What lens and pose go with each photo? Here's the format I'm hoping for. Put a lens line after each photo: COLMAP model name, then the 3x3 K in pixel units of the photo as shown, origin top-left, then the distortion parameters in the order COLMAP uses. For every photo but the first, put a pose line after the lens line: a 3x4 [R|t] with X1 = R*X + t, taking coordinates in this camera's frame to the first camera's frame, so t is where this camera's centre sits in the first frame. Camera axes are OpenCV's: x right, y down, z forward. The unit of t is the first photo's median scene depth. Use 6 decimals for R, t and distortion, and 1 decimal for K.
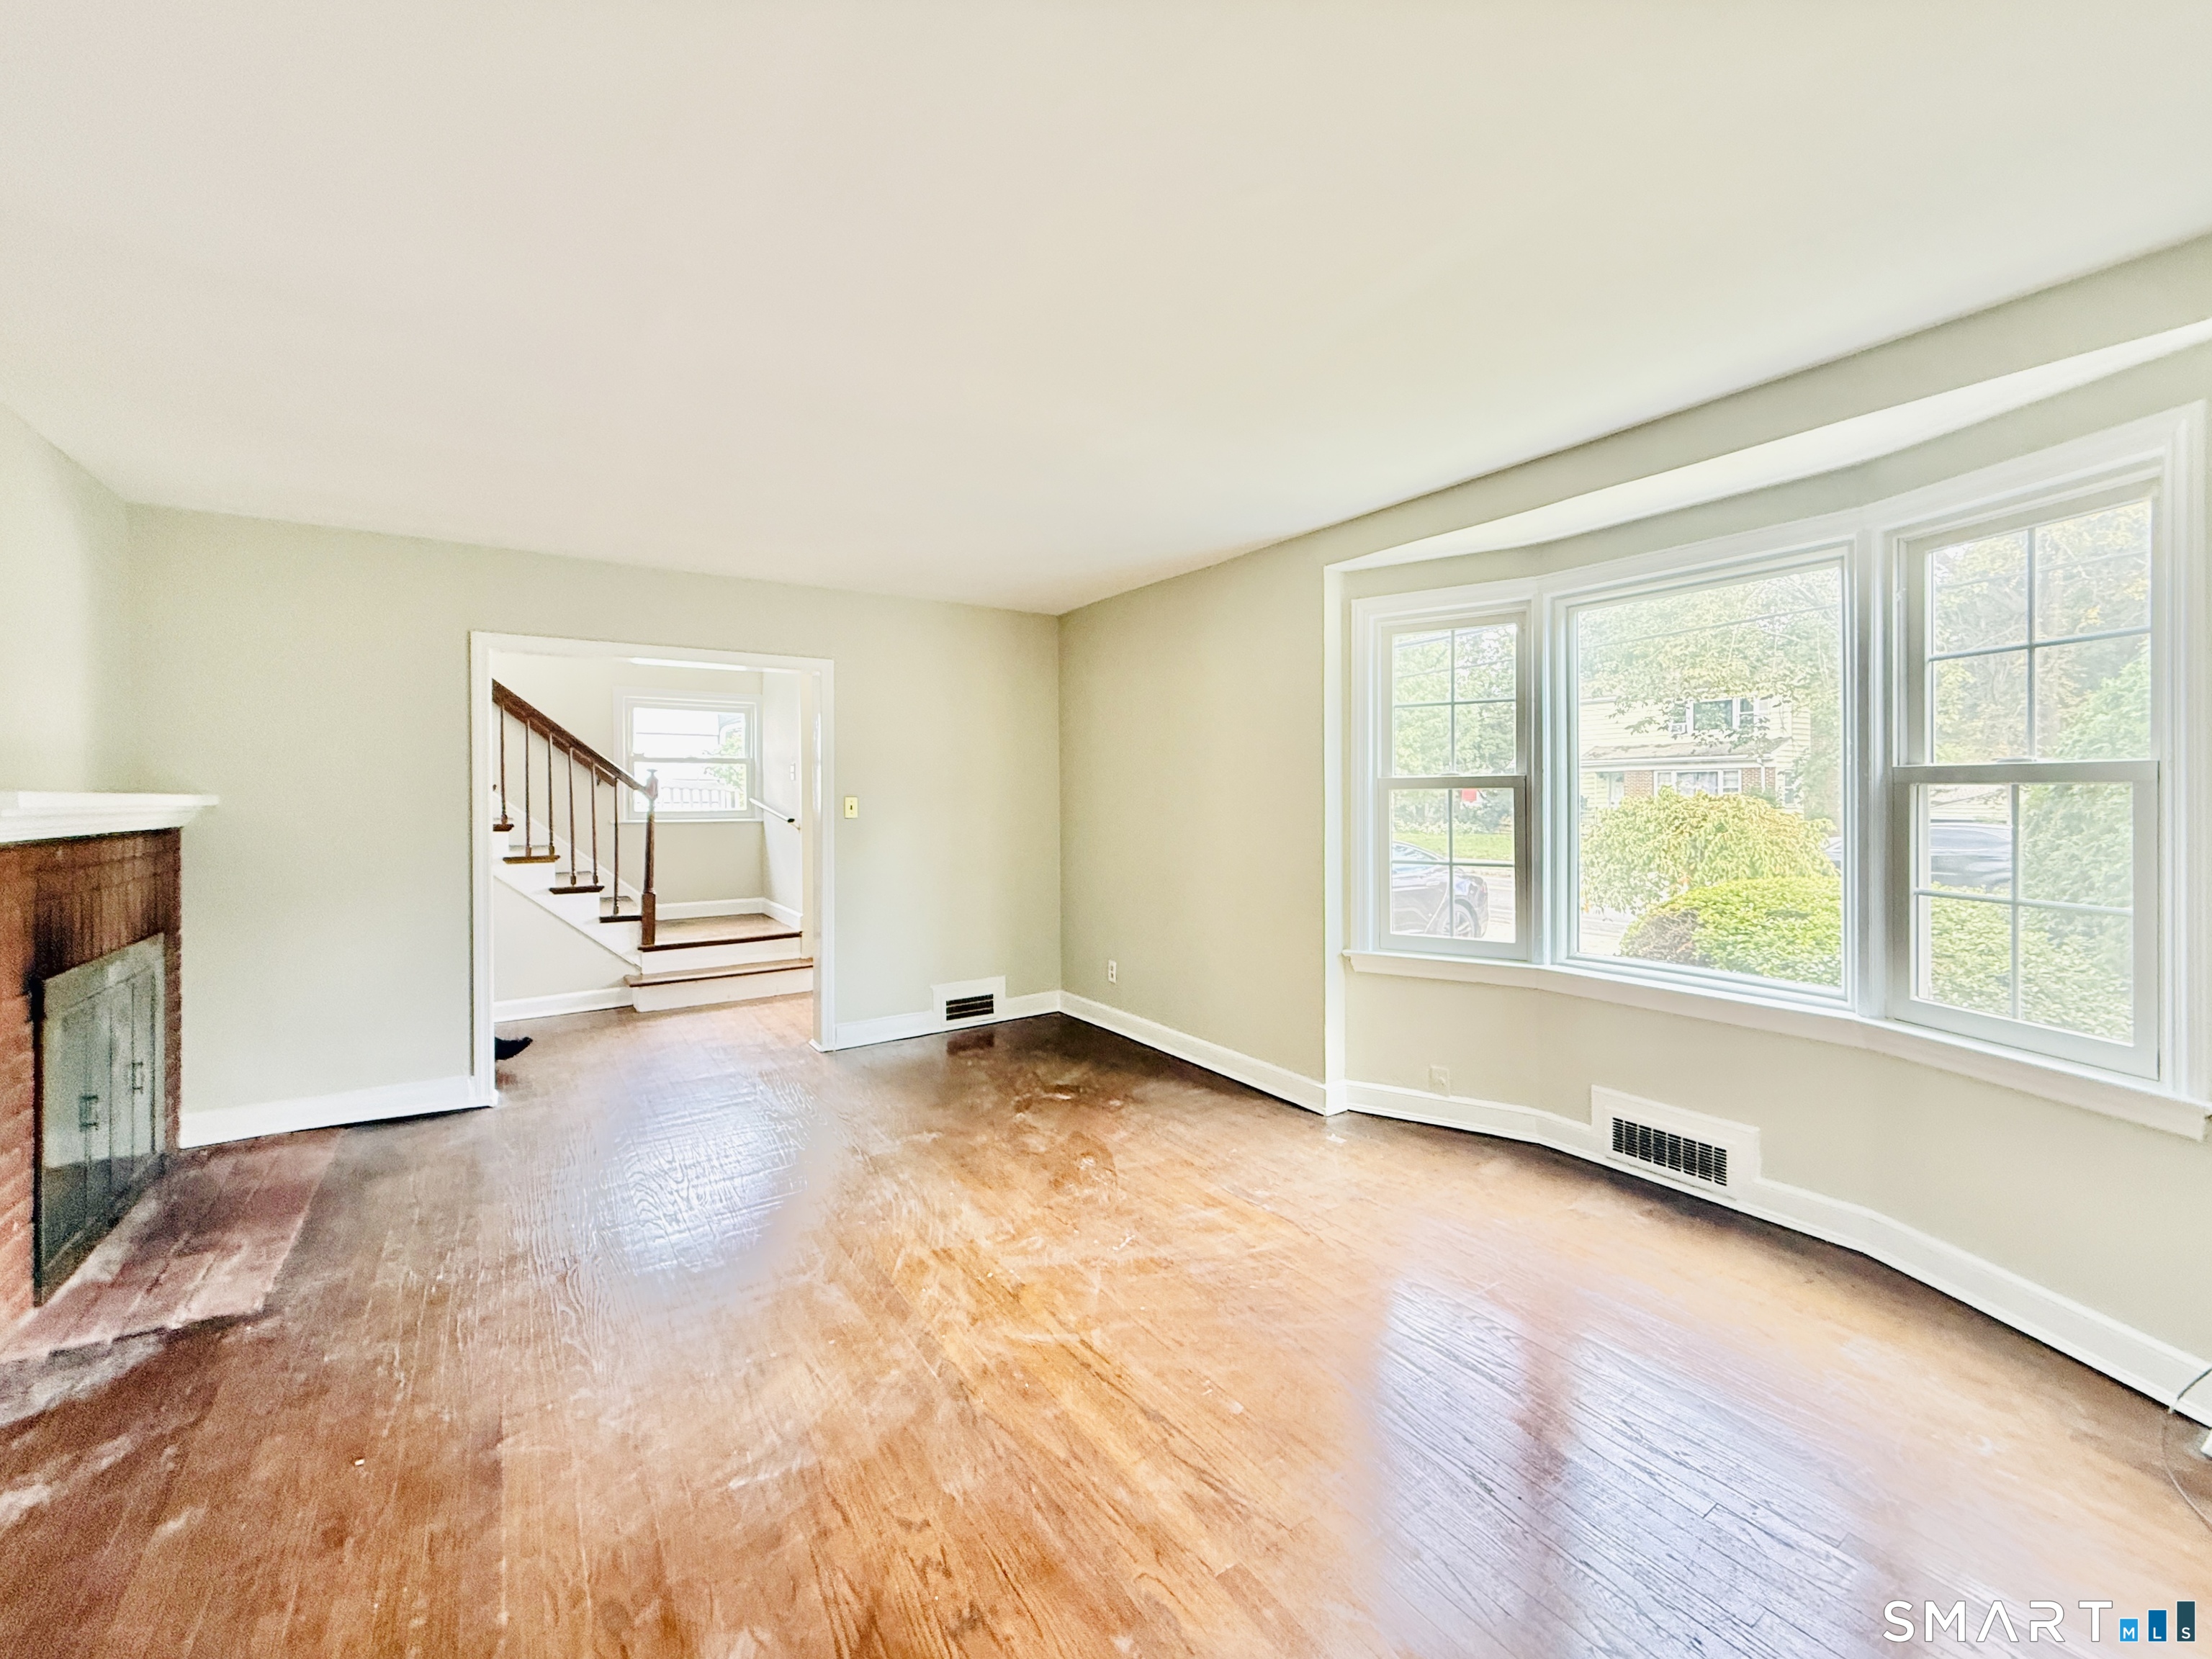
lens RADIAL K [[903.2, 0, 1060.2], [0, 903.2, 799.4], [0, 0, 1]] dist [0.000221, -0.000389]
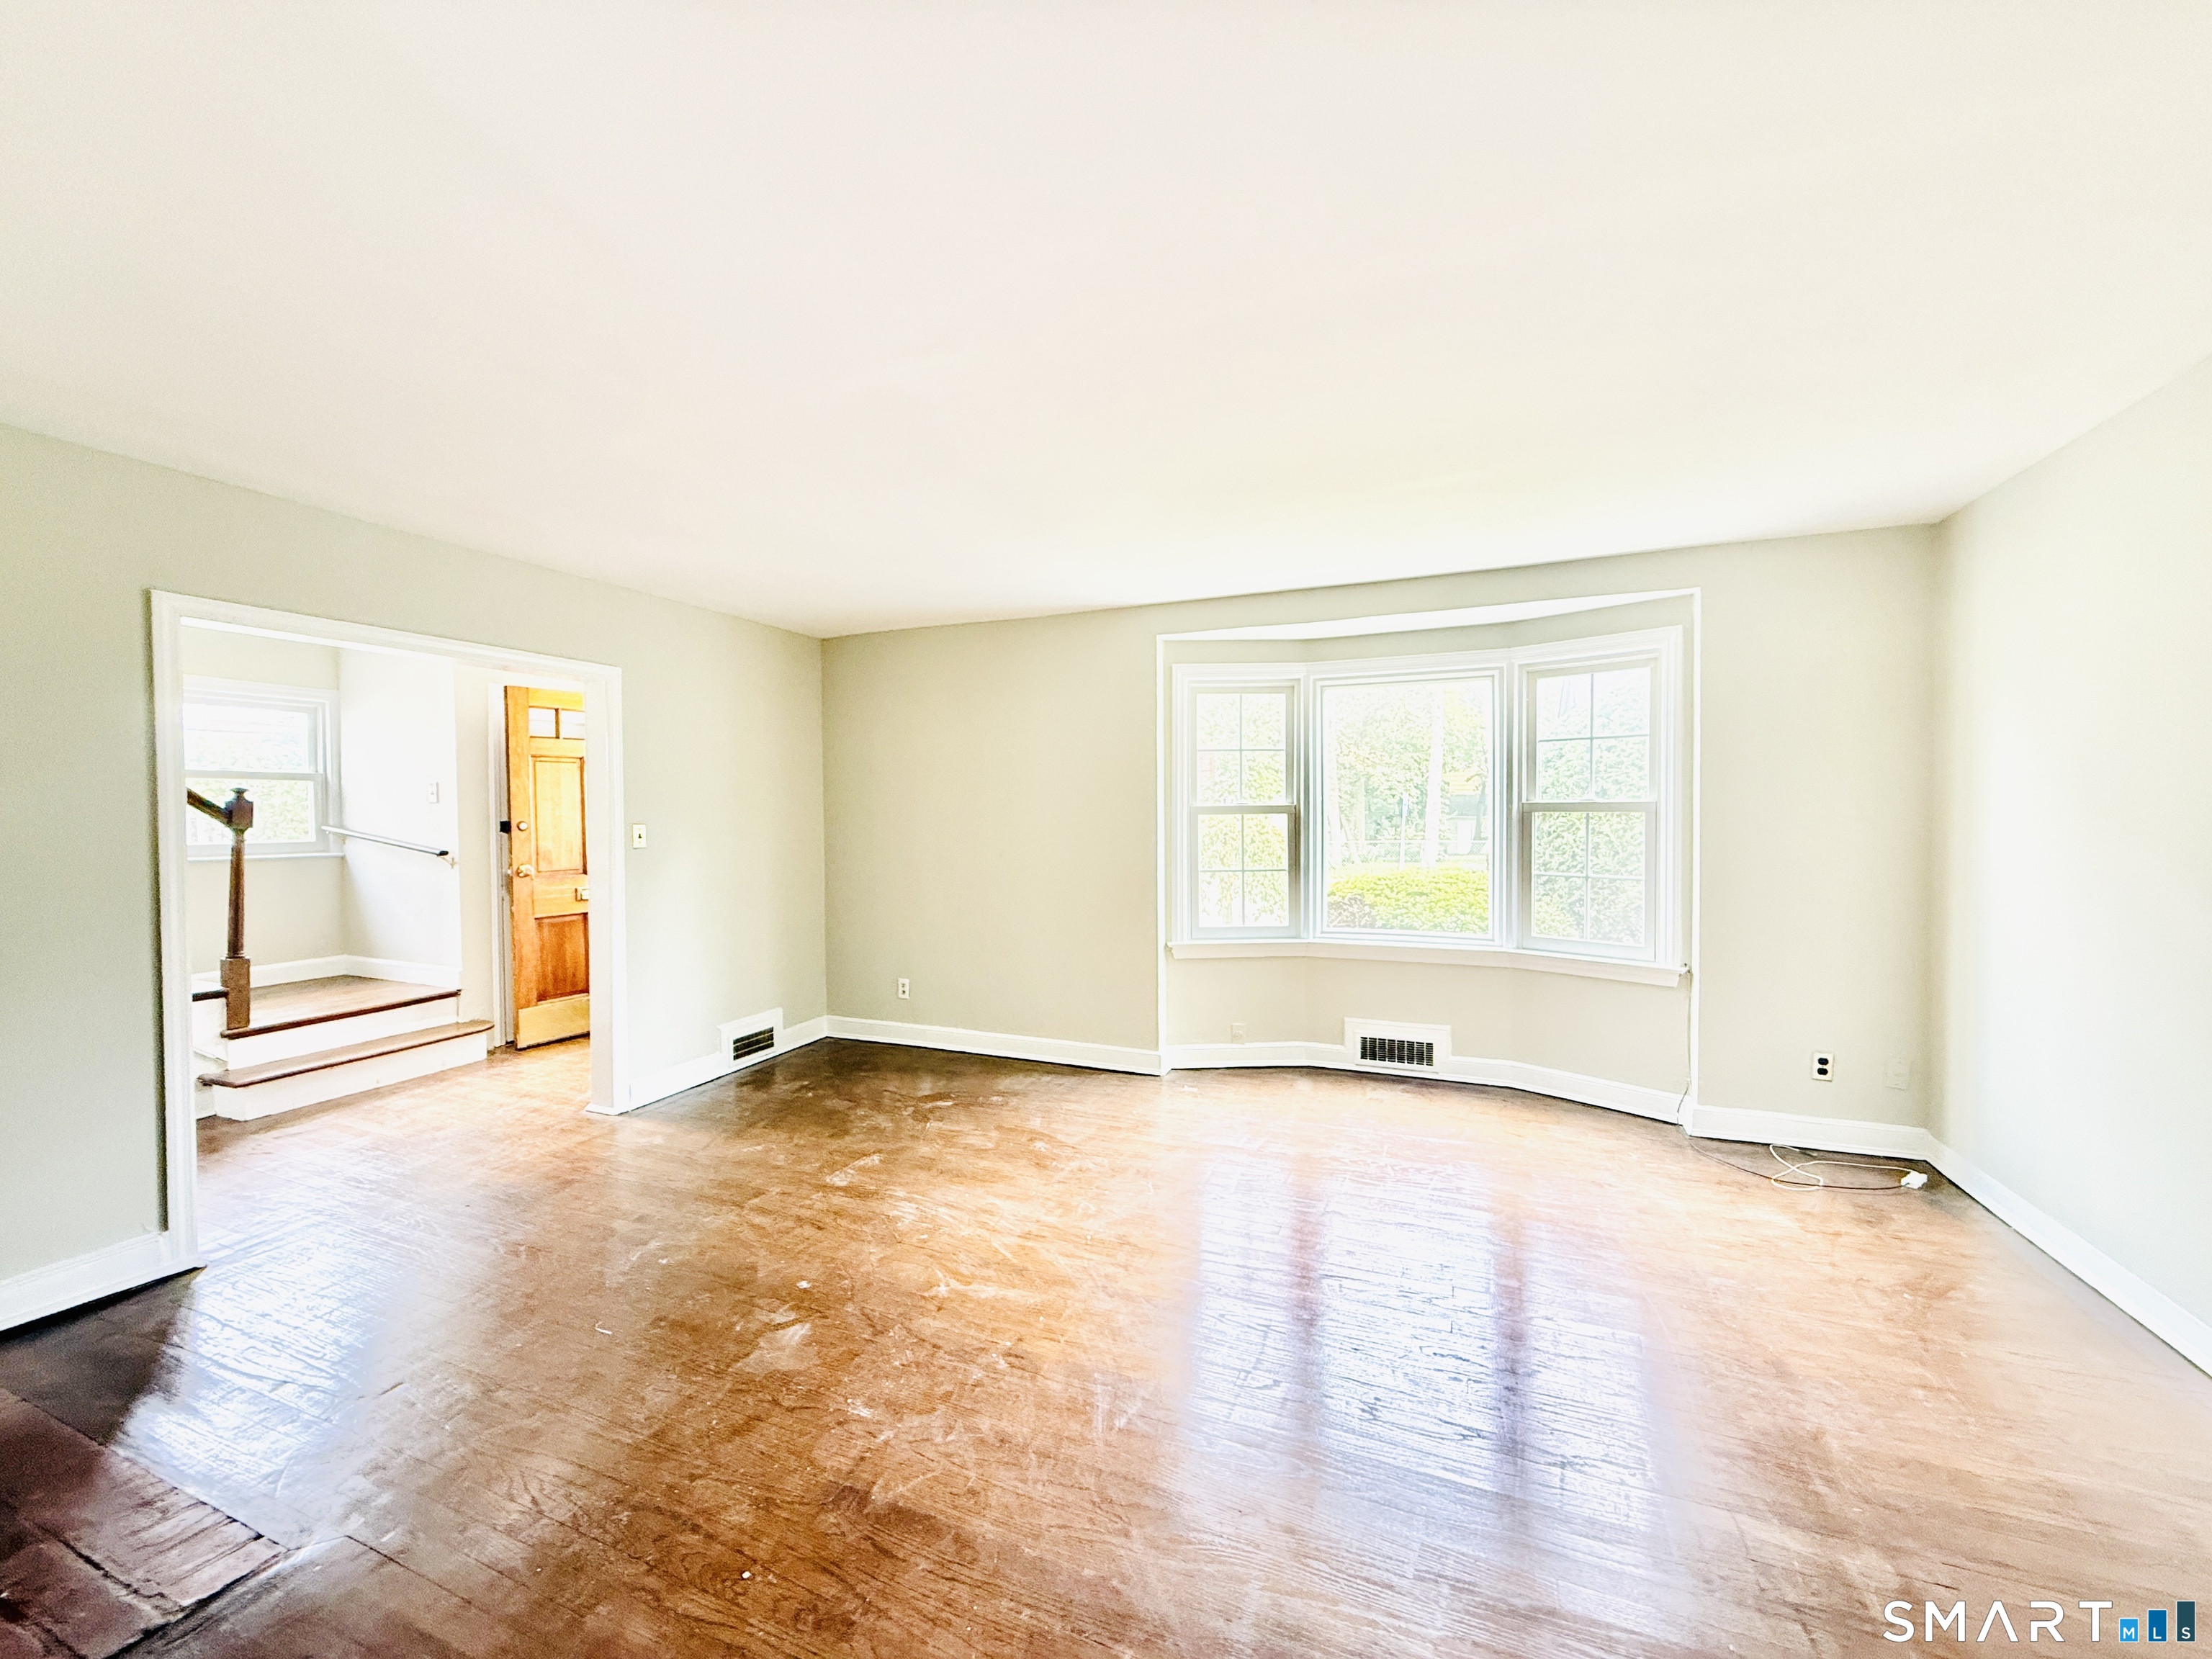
lens RADIAL K [[903.2, 0, 1064.7], [0, 903.2, 833.2], [0, 0, 1]] dist [0.000221, -0.000389]
pose [[0.827496, -0.015656, 0.561253, -0.532636], [0.006390, 0.999809, 0.018469, -0.010402], [-0.561435, -0.011696, 0.827438, 0.045057]]
